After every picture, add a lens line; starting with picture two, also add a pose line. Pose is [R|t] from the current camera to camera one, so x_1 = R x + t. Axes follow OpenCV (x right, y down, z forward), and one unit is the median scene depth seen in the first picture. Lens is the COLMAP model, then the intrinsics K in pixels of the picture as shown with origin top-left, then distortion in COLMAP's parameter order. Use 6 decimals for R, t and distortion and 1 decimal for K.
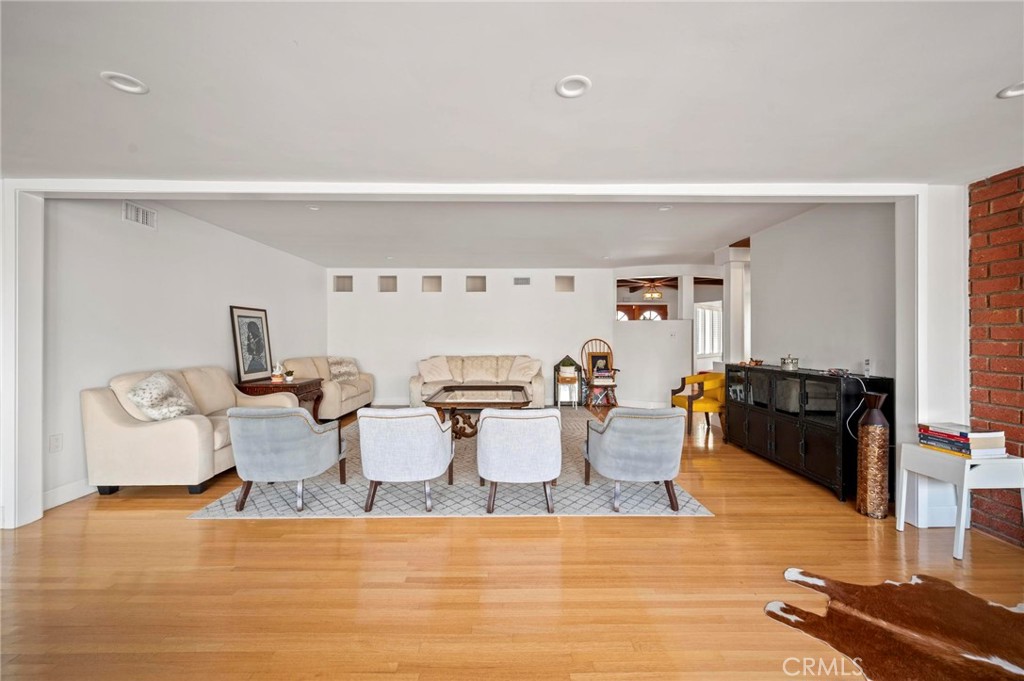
lens RADIAL K [[411.2, 0, 510.2], [0, 411.2, 333.2], [0, 0, 1]] dist [0.000871, 0.000339]
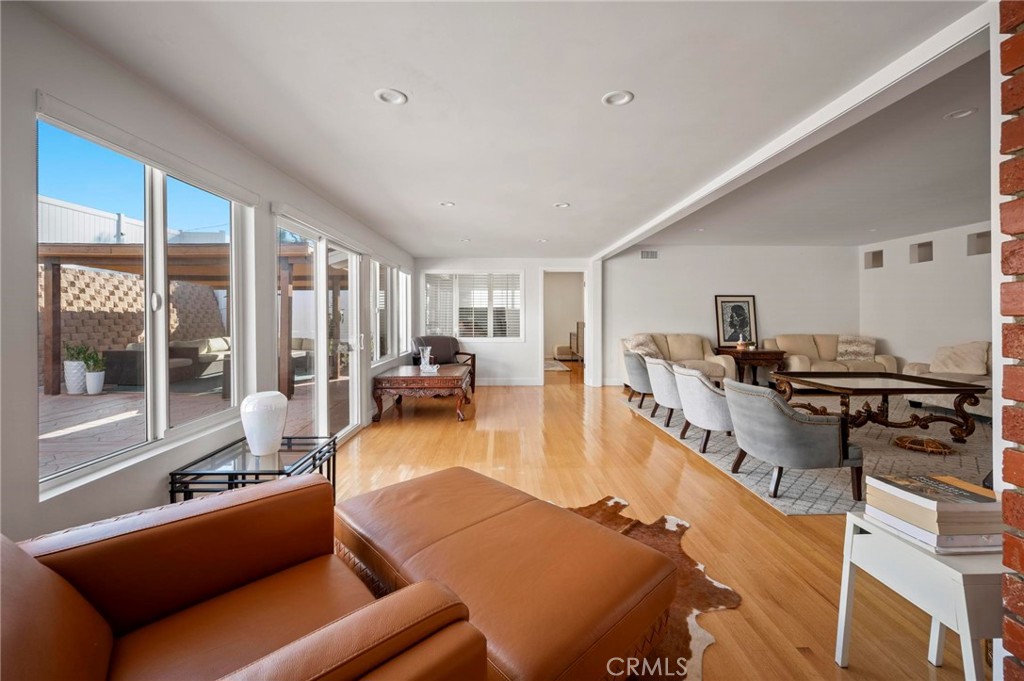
lens RADIAL K [[411.2, 0, 513.7], [0, 411.2, 314.5], [0, 0, 1]] dist [0.000871, 0.000339]
pose [[0.023375, -0.005663, -0.999711, 0.763529], [0.009824, 0.999937, -0.005434, 0.004046], [0.999678, -0.009695, 0.023430, 0.218031]]
